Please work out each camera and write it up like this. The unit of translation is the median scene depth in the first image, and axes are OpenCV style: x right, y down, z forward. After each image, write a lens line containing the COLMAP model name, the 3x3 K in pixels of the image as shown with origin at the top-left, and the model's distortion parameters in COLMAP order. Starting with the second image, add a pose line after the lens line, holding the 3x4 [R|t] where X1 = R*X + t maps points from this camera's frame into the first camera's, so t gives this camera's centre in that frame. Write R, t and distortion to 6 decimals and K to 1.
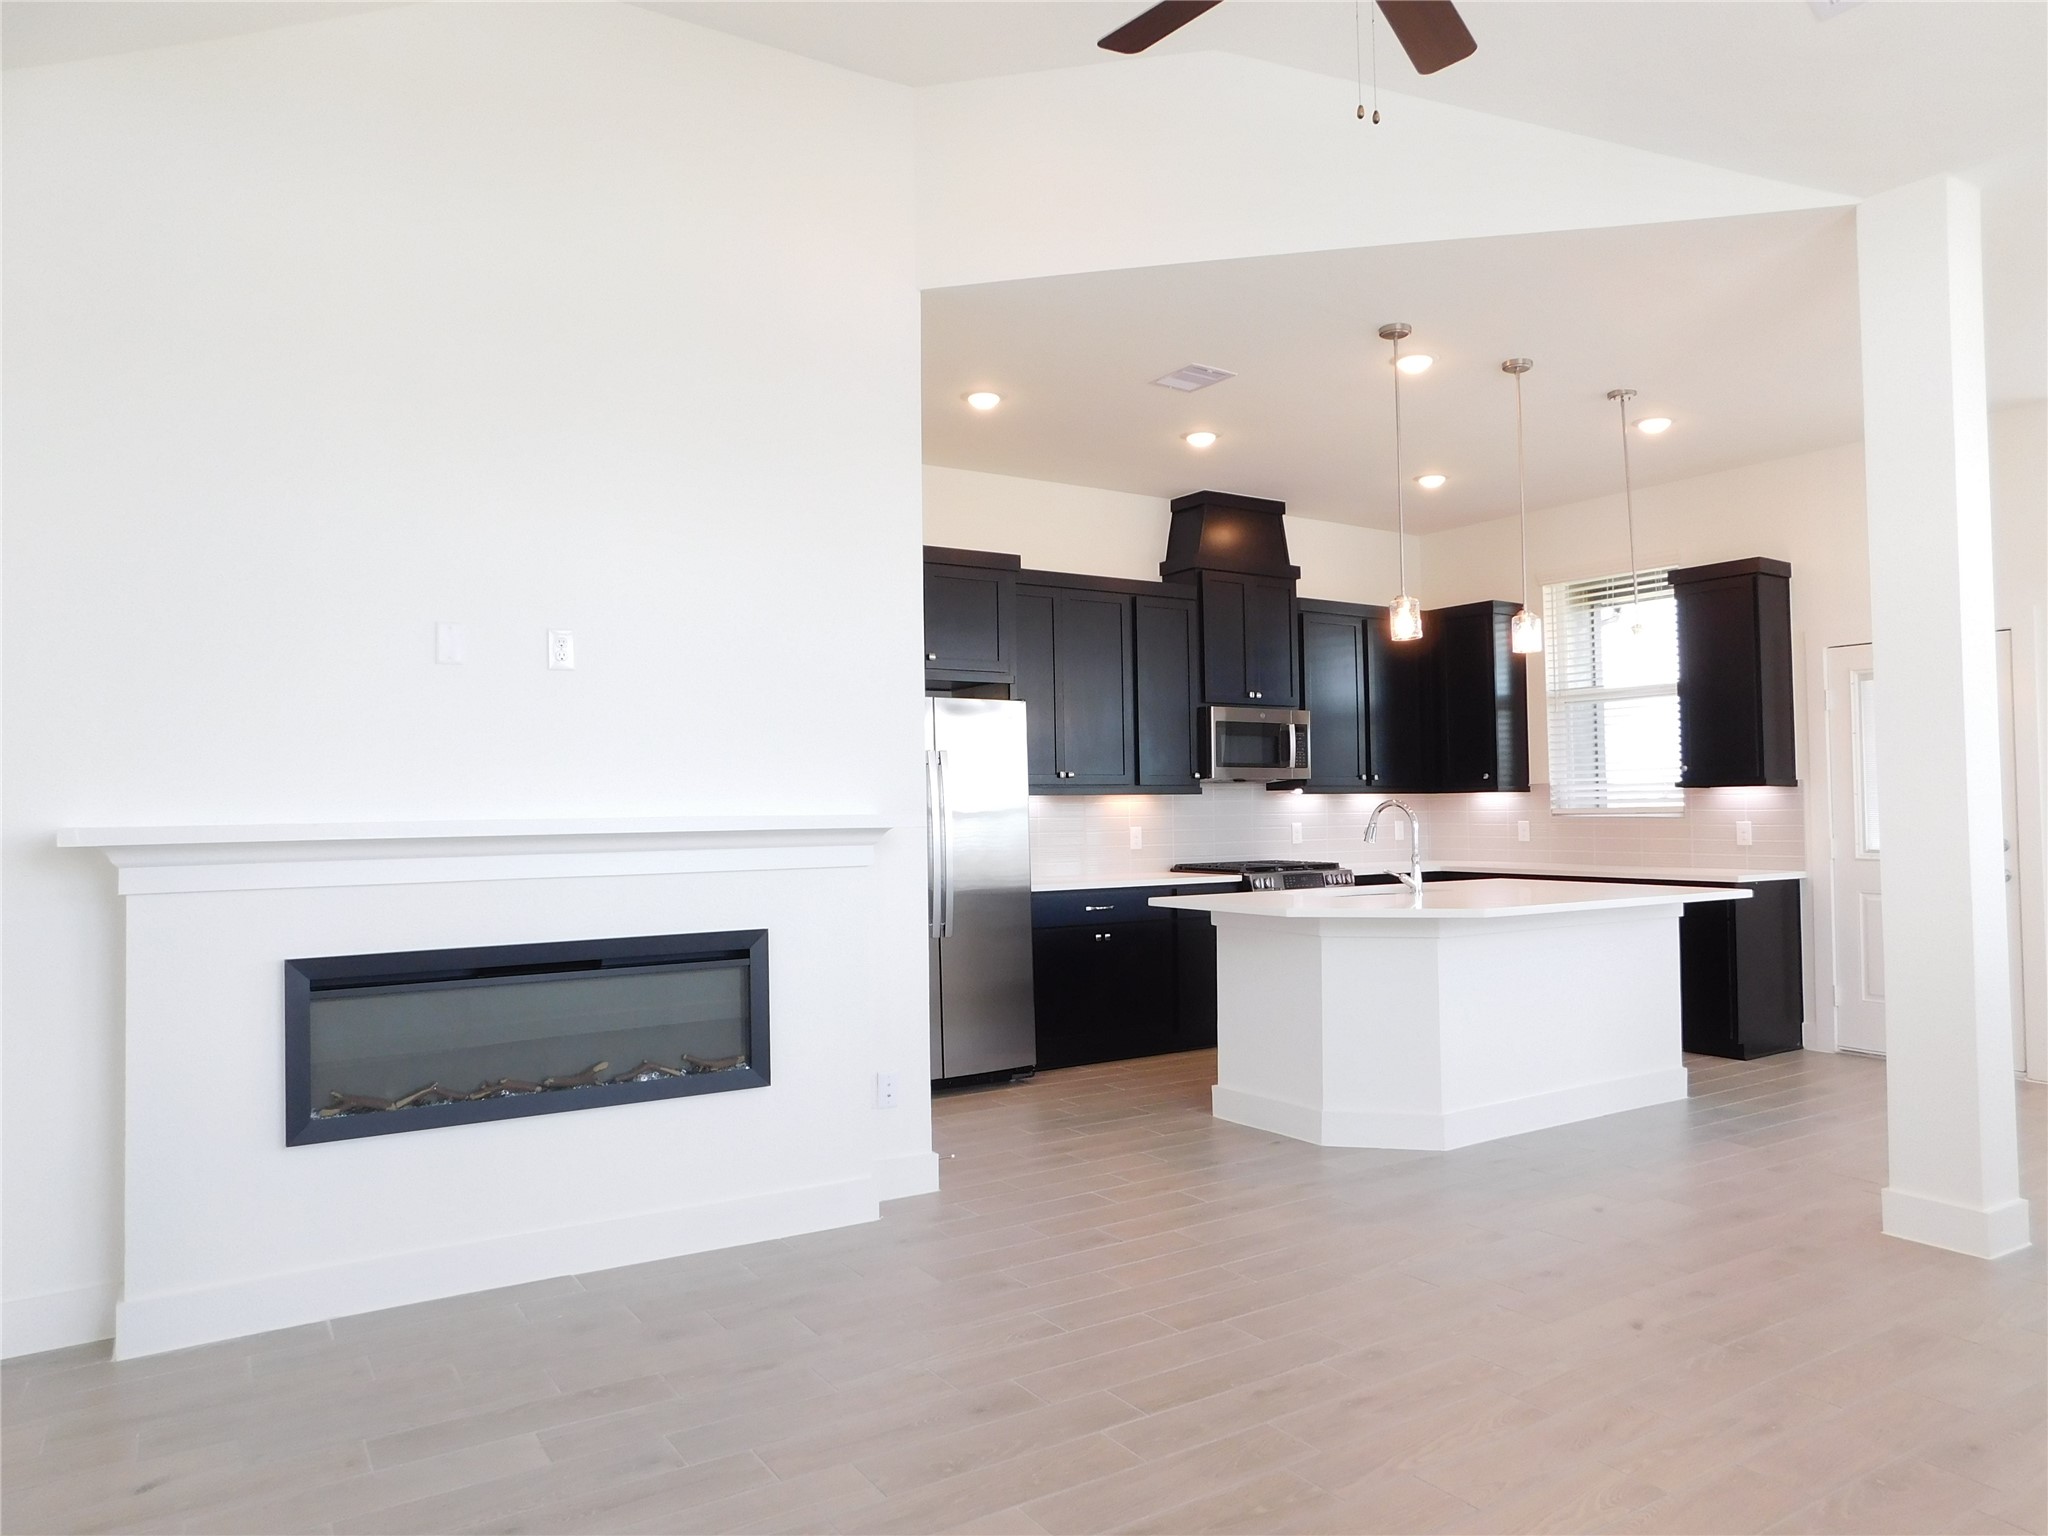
lens RADIAL K [[1368.3, 0, 1023.9], [0, 1368.3, 752.2], [0, 0, 1]] dist [-0.063886, 0.056636]
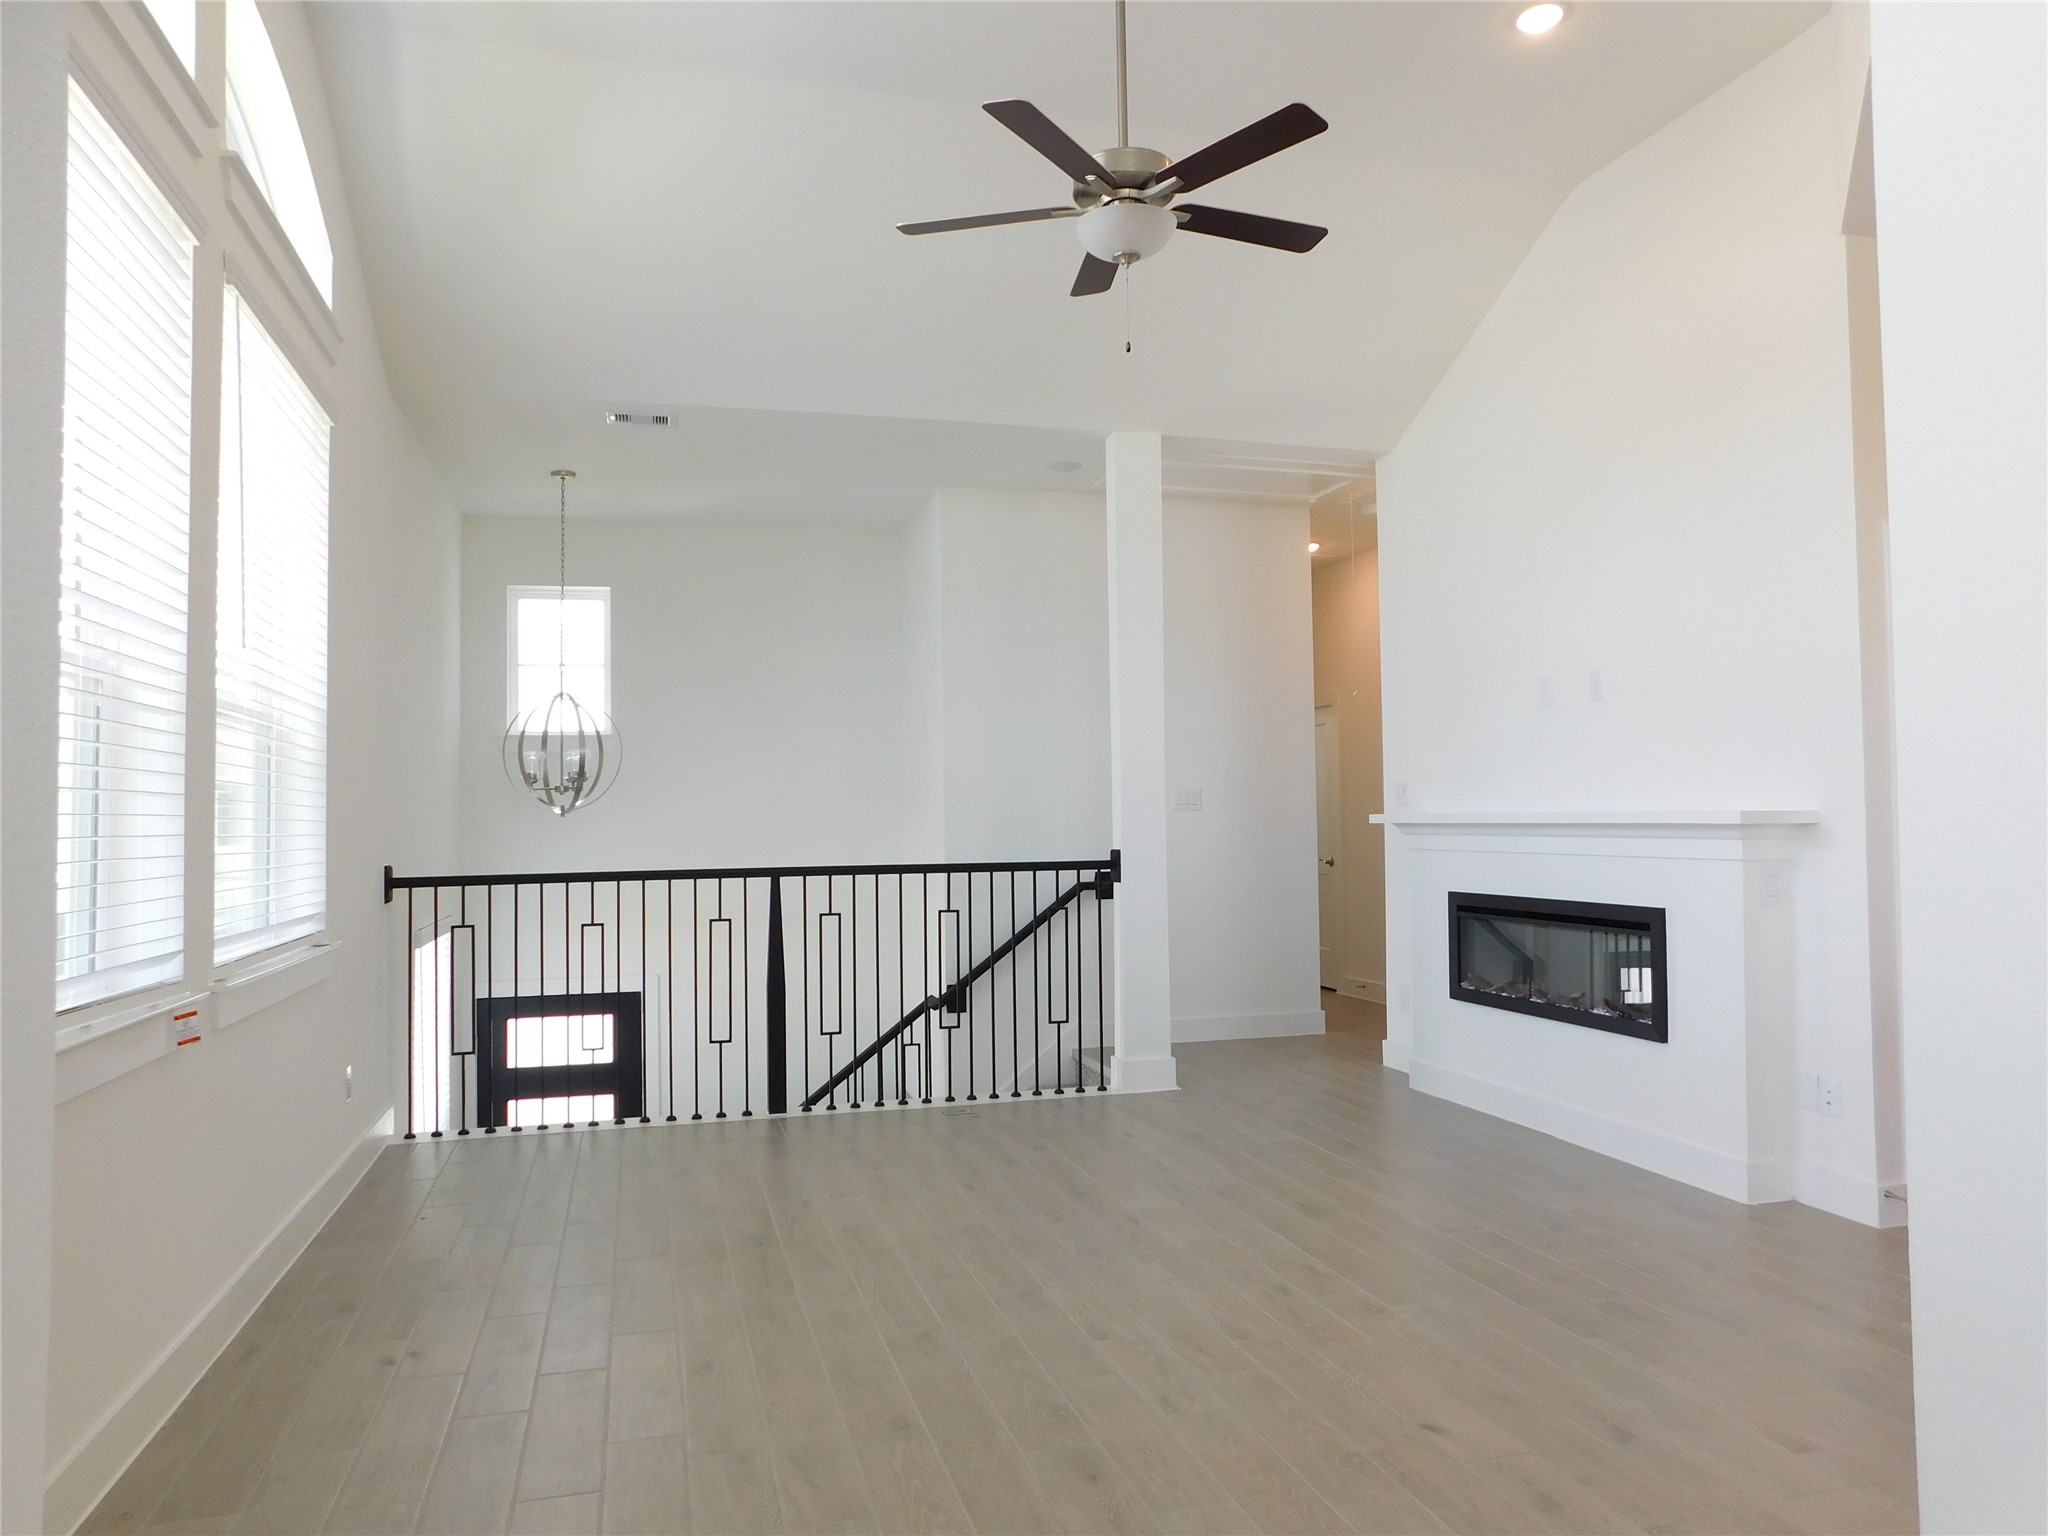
lens RADIAL K [[1392.9, 0, 1024.0], [0, 1392.9, 768.0], [0, 0, 1]] dist [-0.000747, 0.000678]
pose [[-0.291188, -0.022516, -0.956401, 0.739713], [0.046890, 0.998185, -0.037776, 0.020487], [0.955516, -0.055846, -0.289604, 0.559117]]
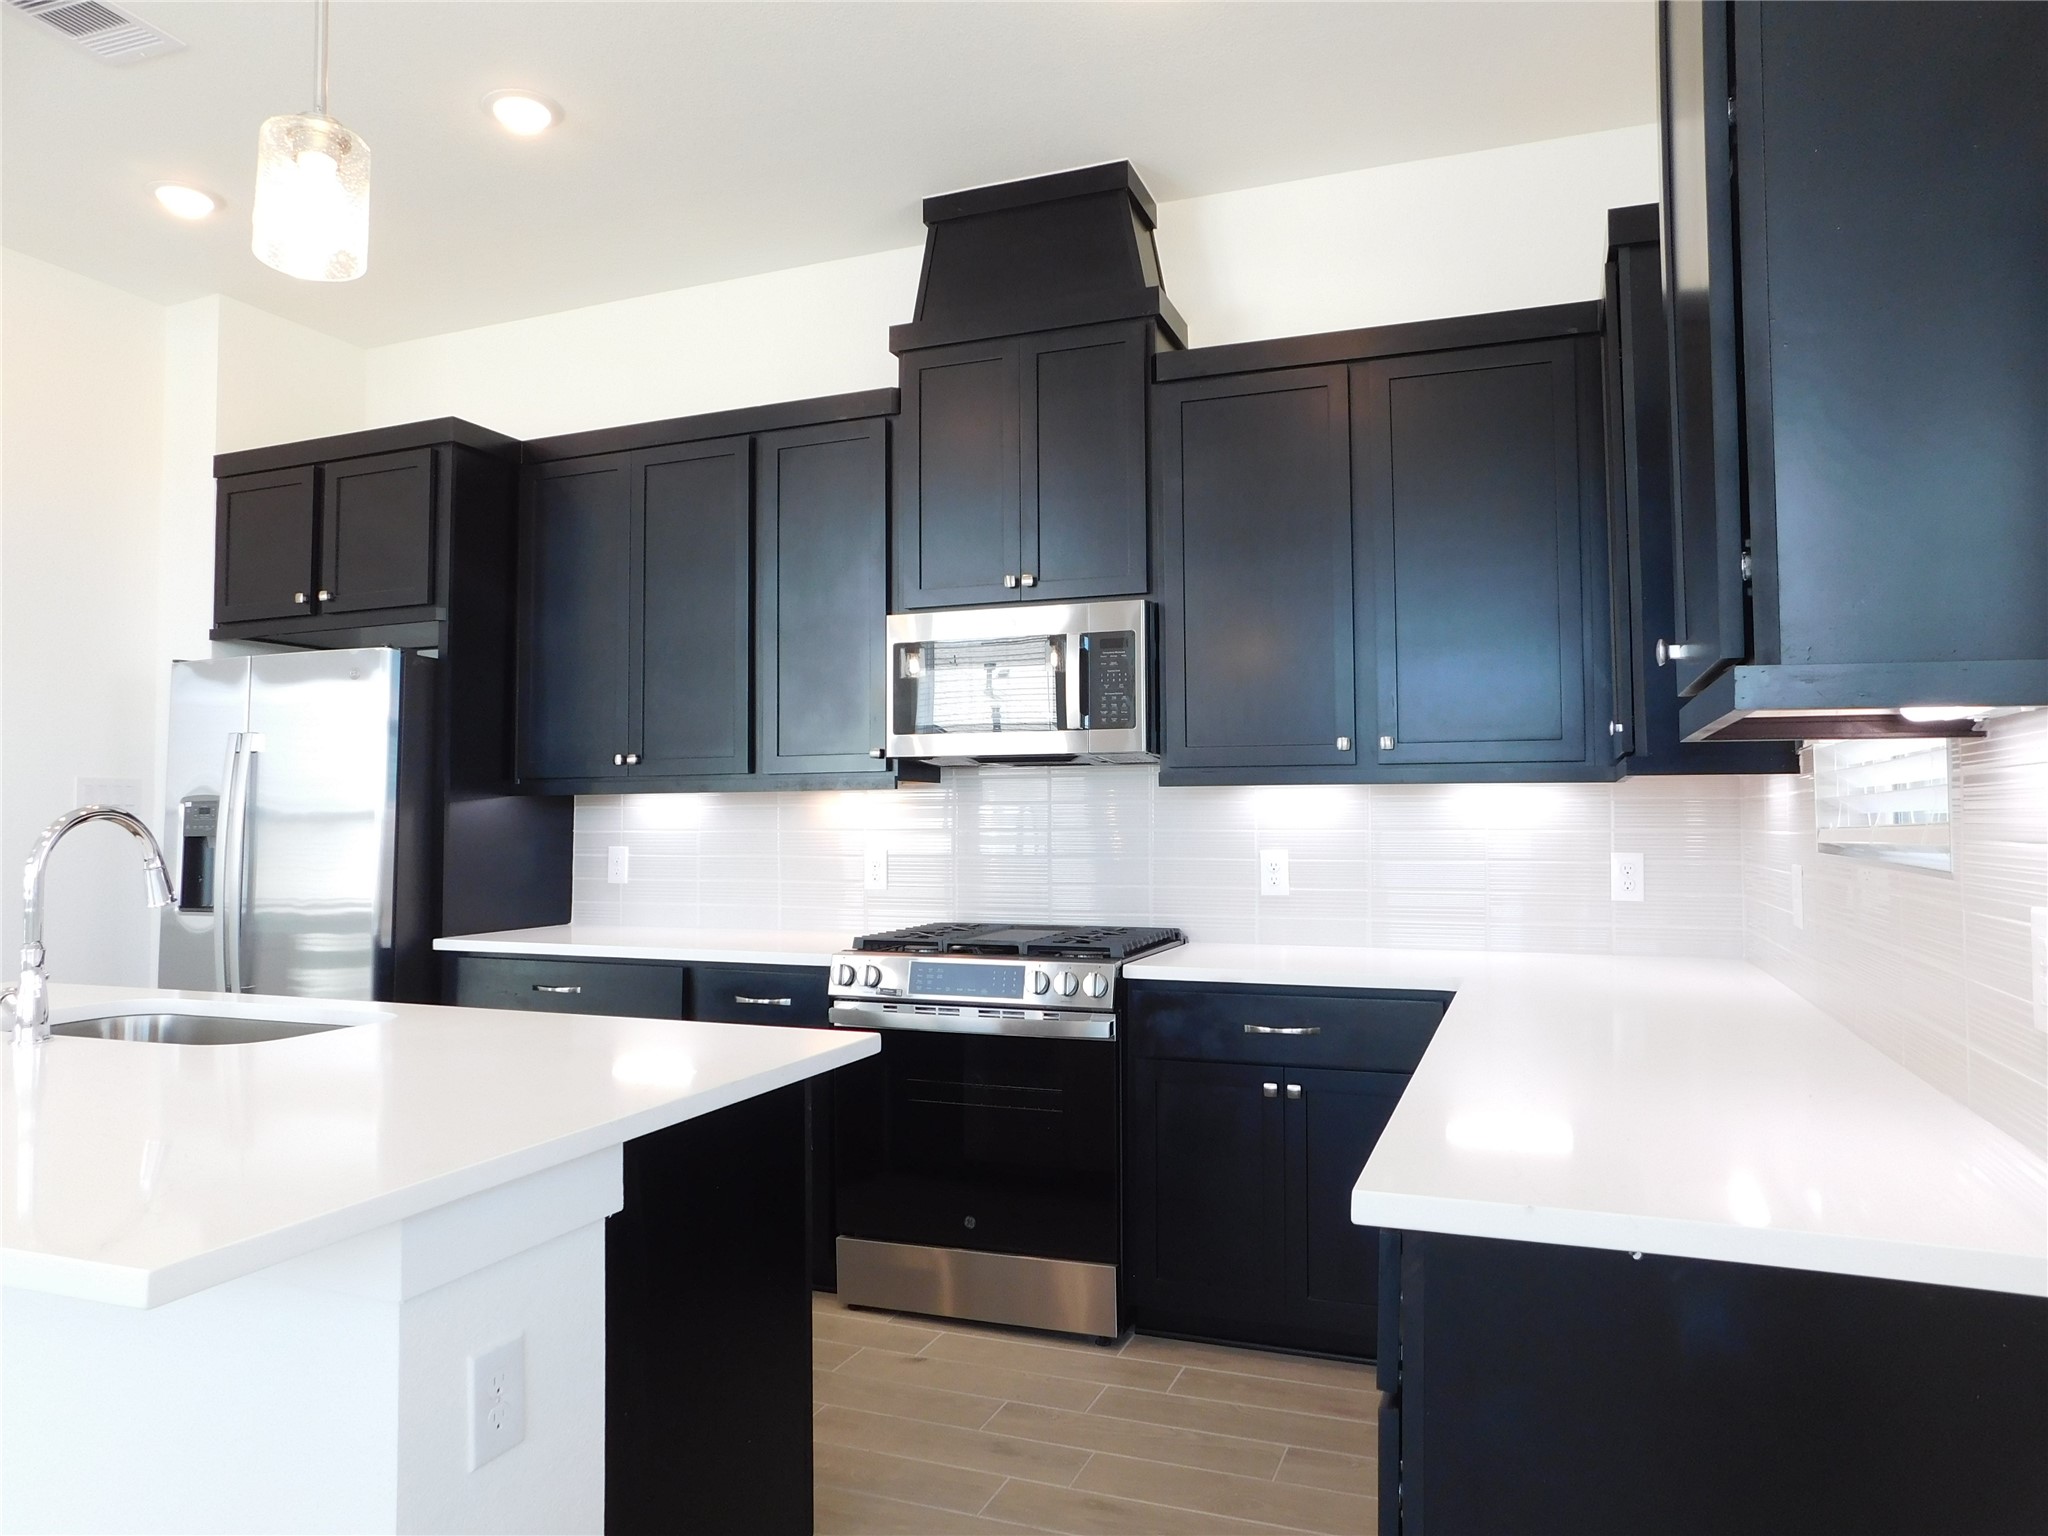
lens RADIAL K [[1382.6, 0, 1015.4], [0, 1382.6, 758.3], [0, 0, 1]] dist [-0.063537, 0.057705]
pose [[0.579966, -0.026361, -0.814214, 0.716181], [0.035897, 0.999332, -0.006785, 0.030125], [0.813850, -0.025293, 0.580525, 0.914178]]
